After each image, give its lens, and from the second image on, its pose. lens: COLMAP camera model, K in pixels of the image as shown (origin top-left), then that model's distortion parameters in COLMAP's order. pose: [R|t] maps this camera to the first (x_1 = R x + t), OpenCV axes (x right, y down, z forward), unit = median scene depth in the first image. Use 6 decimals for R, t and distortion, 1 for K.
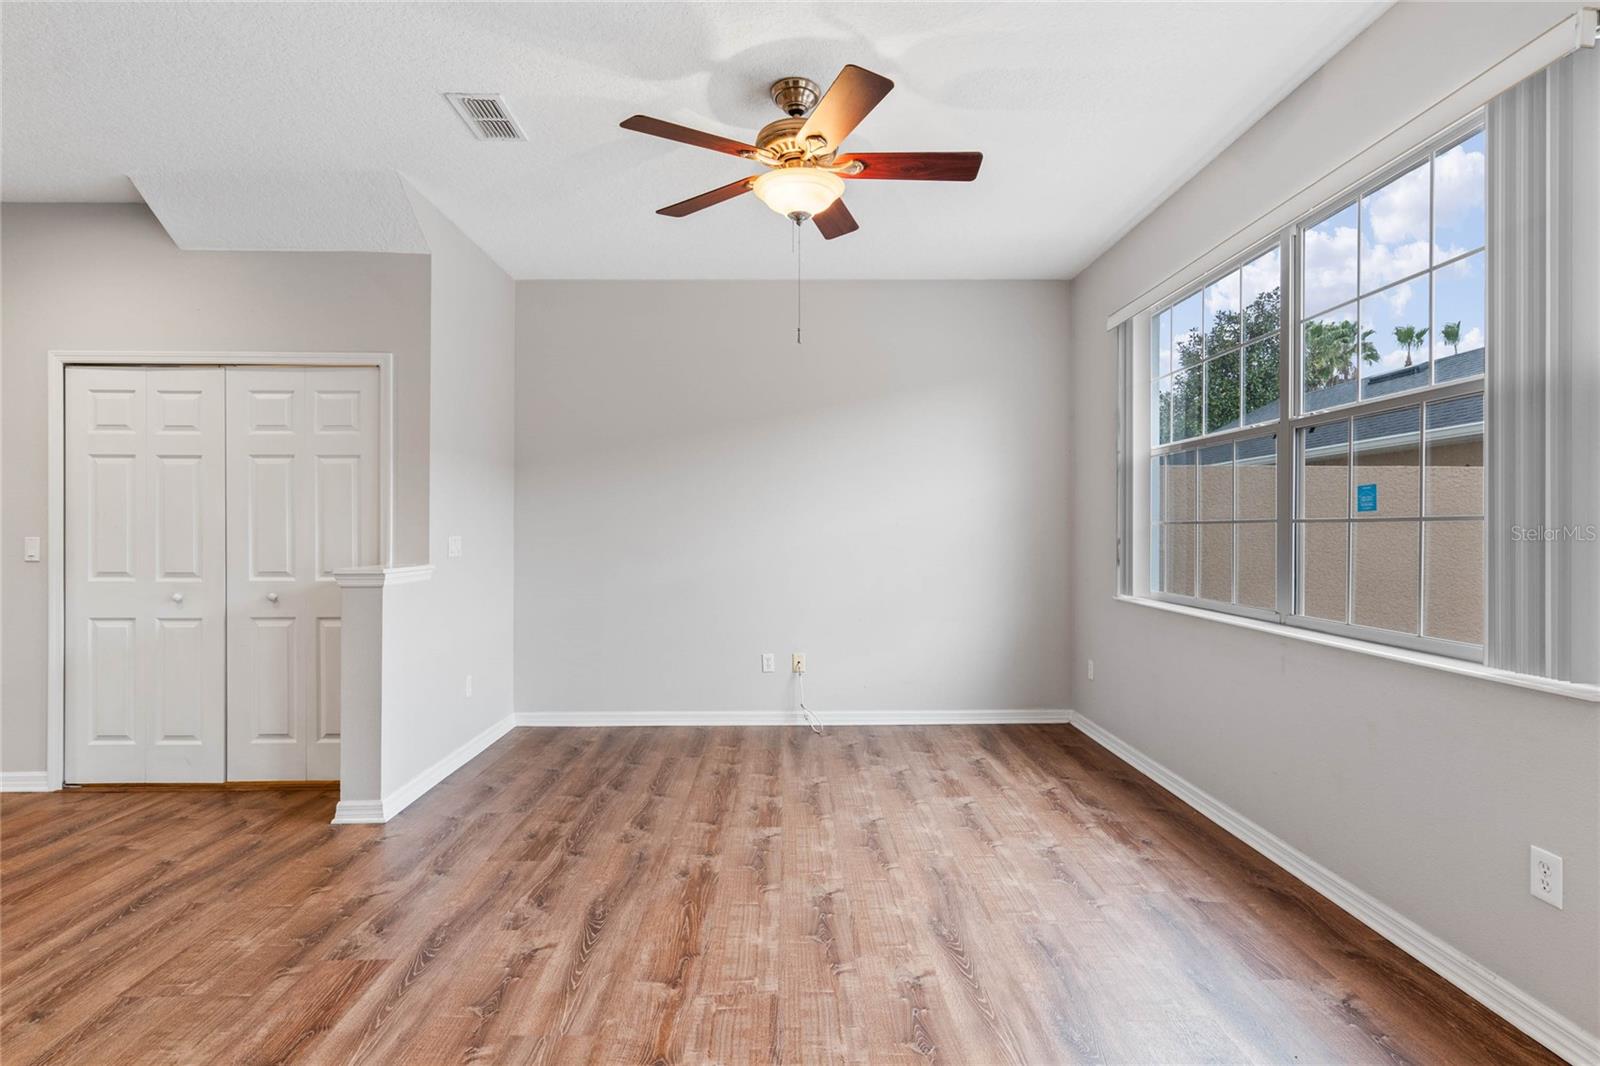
lens RADIAL K [[810.3, 0, 776.8], [0, 810.3, 531.9], [0, 0, 1]] dist [-0.000656, -0.000242]
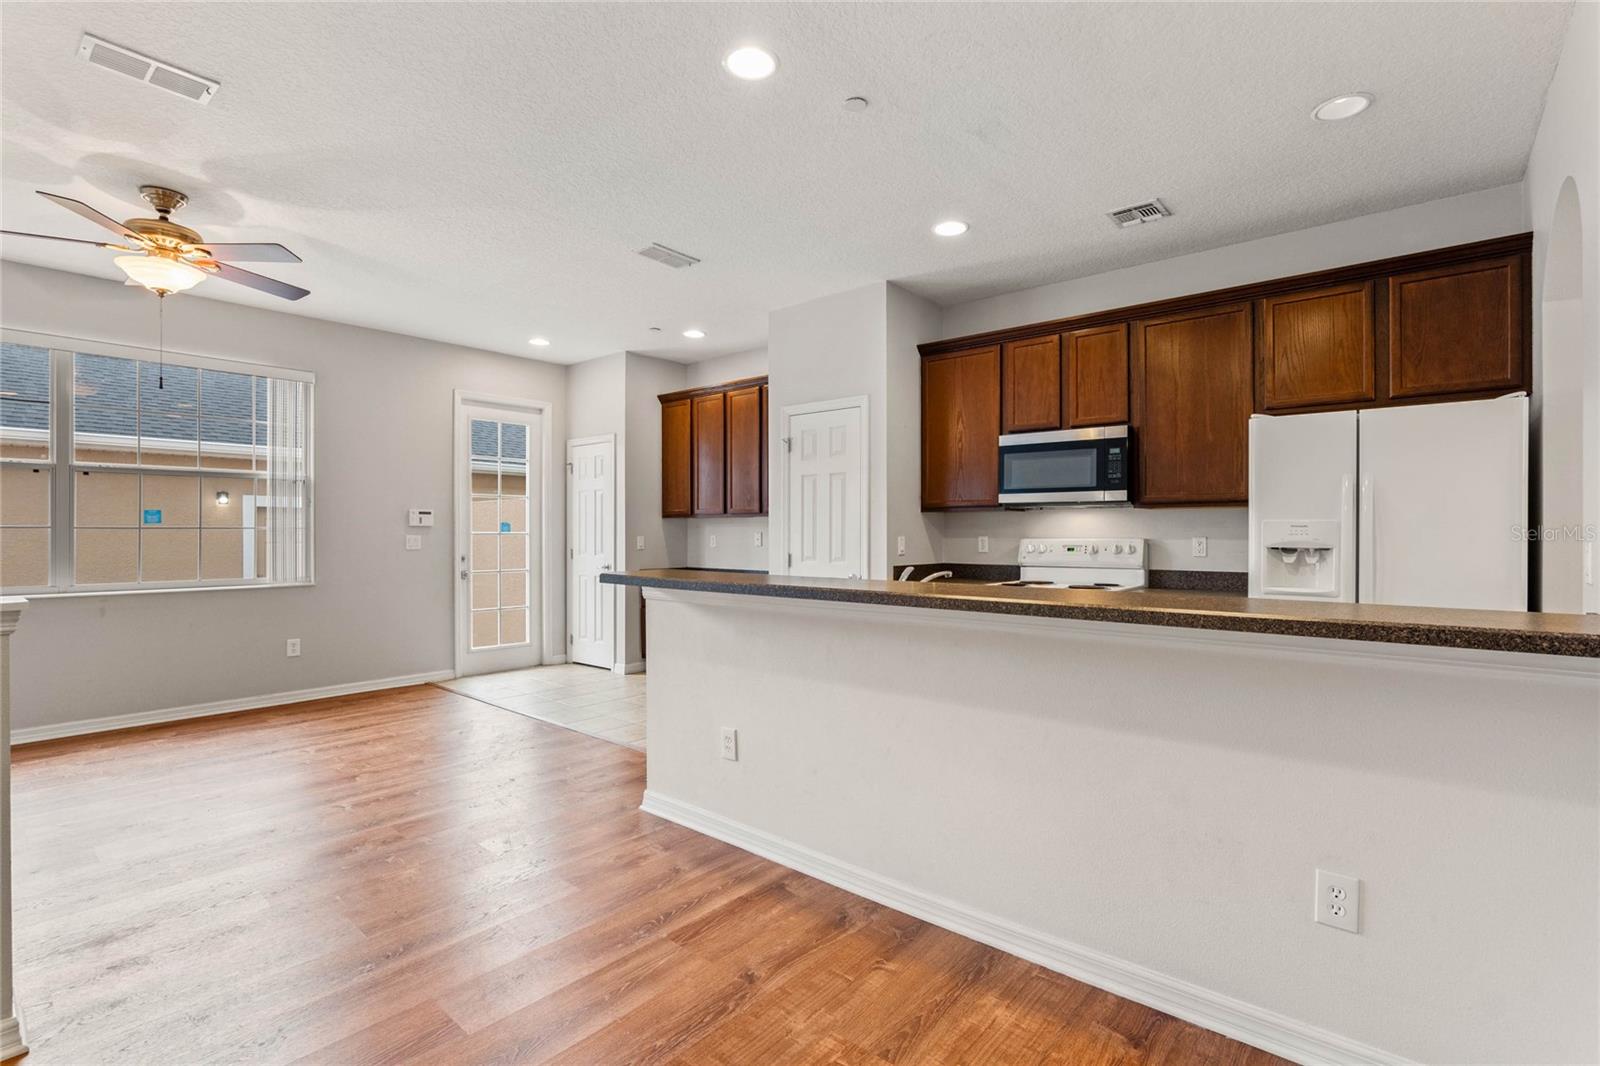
lens RADIAL K [[718.4, 0, 800.0], [0, 718.4, 533.0], [0, 0, 1]] dist [-0.023763, 0.005290]
pose [[-0.756477, -0.000023, 0.654020, -1.568841], [0.003959, 0.999982, 0.004614, -0.010058], [-0.654008, 0.006079, -0.756463, 1.234893]]
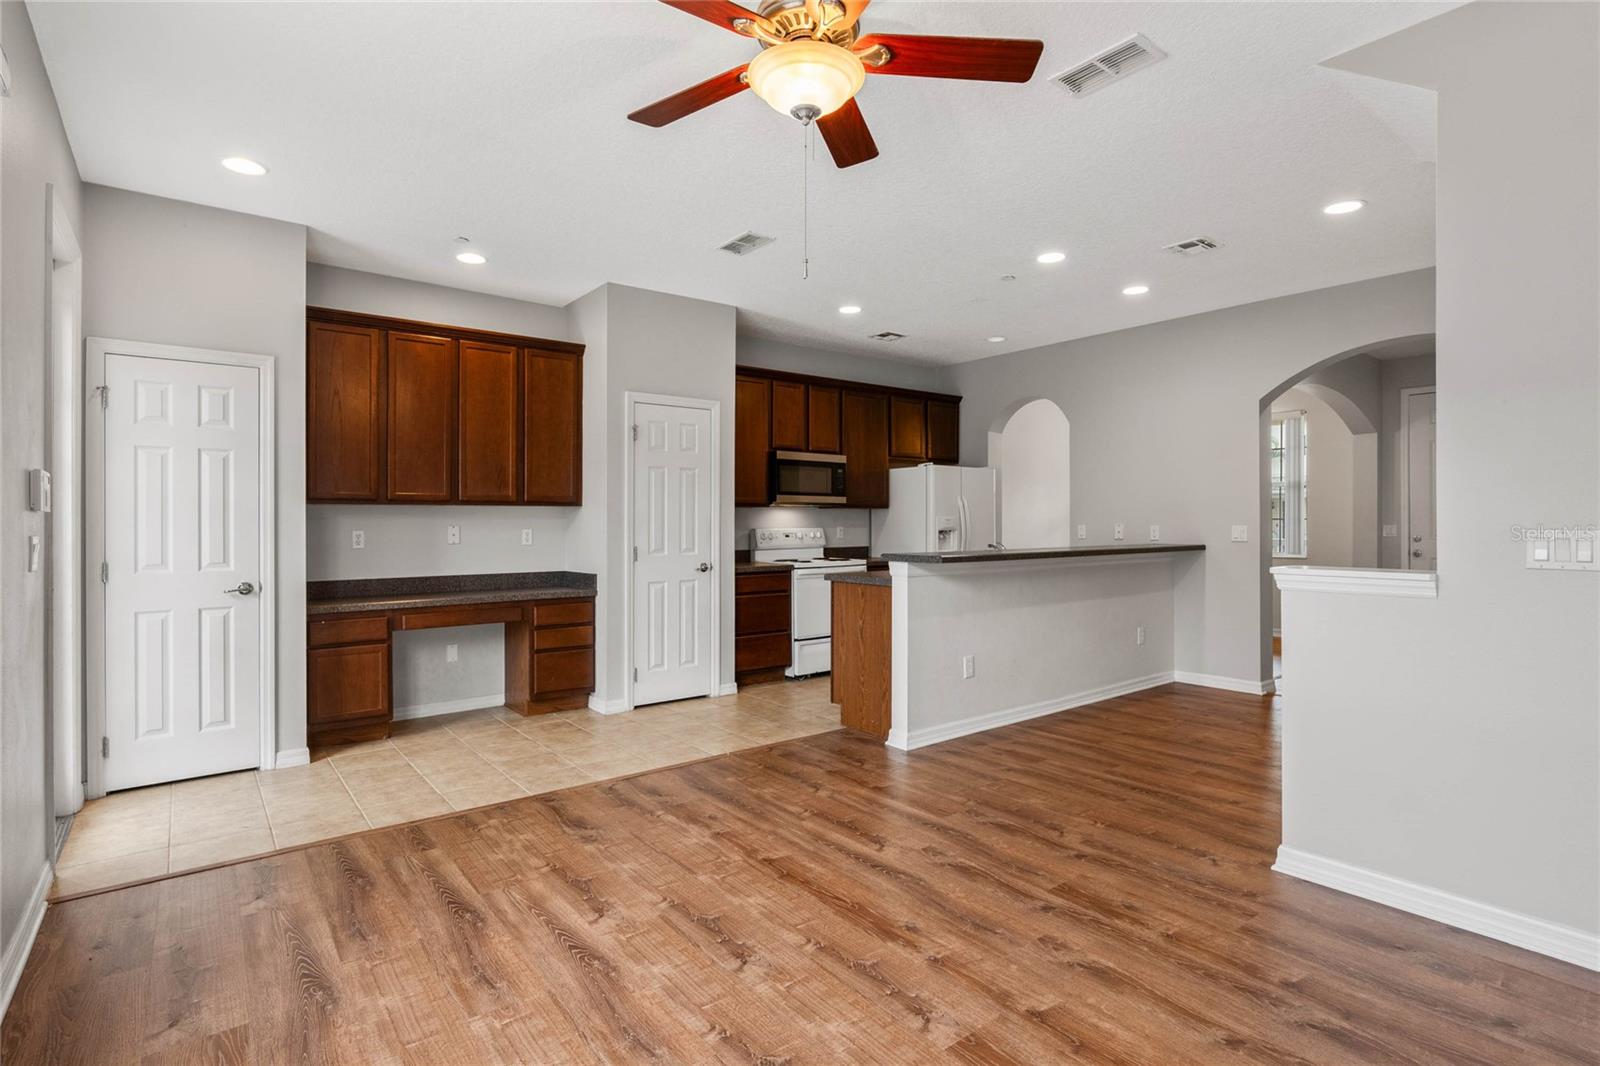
lens RADIAL K [[810.3, 0, 801.2], [0, 810.3, 522.0], [0, 0, 1]] dist [-0.014321, 0.000018]
pose [[-0.791969, 0.004448, -0.610545, 0.518750], [0.003549, 0.999990, 0.002681, -0.013560], [0.610551, -0.000043, -0.791977, 1.667462]]
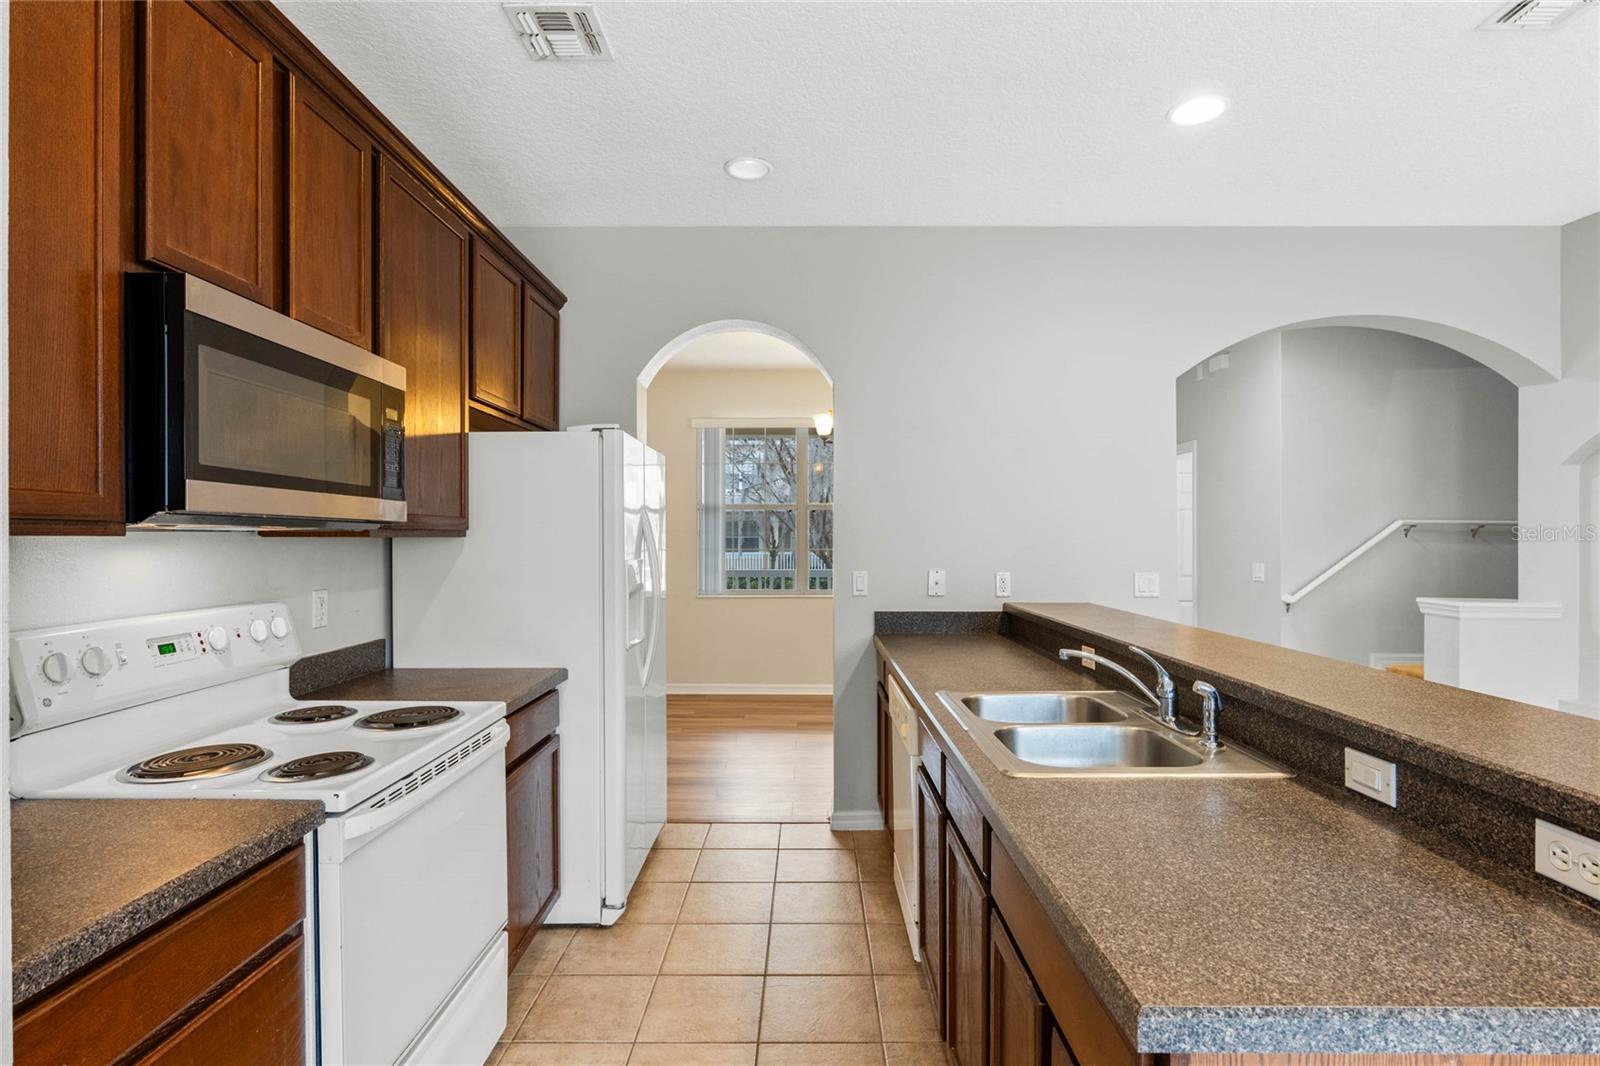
lens RADIAL K [[789.6, 0, 818.2], [0, 789.6, 543.4], [0, 0, 1]] dist [-0.001614, 0.000166]
pose [[-0.004059, 0.007590, -0.999963, -0.386445], [0.001837, 0.999970, 0.007582, -0.049760], [0.999990, -0.001806, -0.004073, 0.130347]]
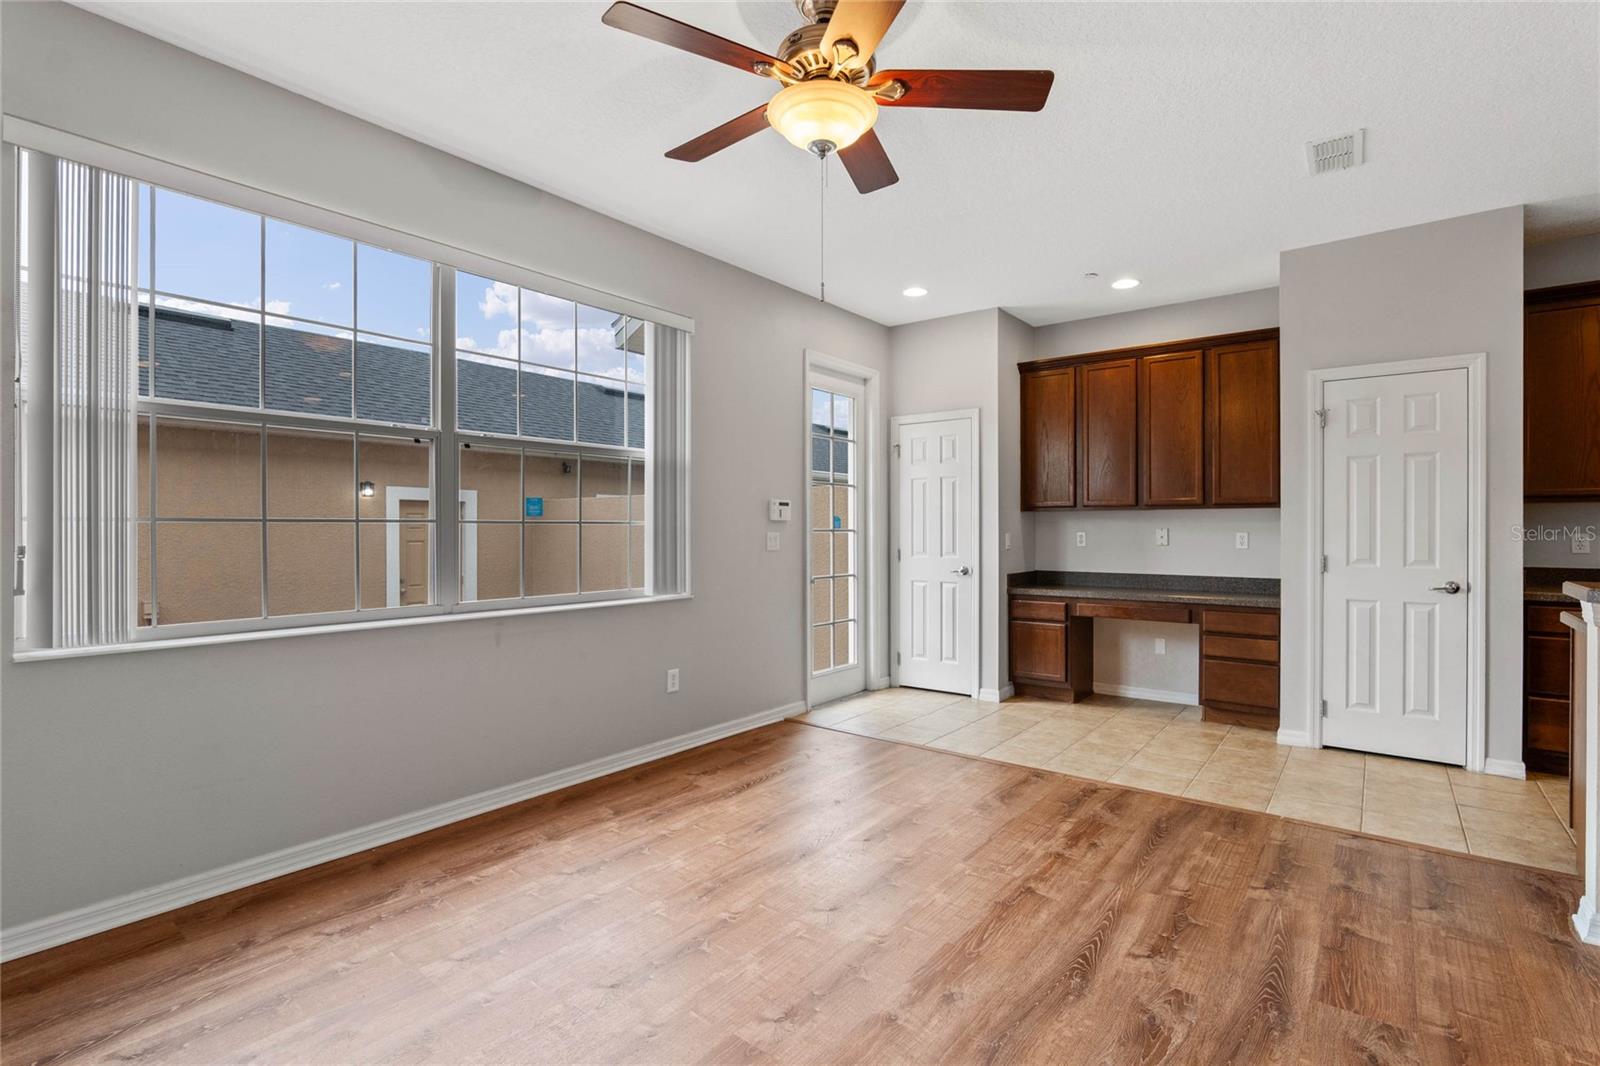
lens RADIAL K [[718.4, 0, 800.0], [0, 718.4, 533.0], [0, 0, 1]] dist [-0.023763, 0.005290]
pose [[-0.779342, -0.001479, 0.626597, -0.431663], [0.005024, 0.999950, 0.008609, -0.011340], [-0.626579, 0.009857, -0.779296, 1.648971]]
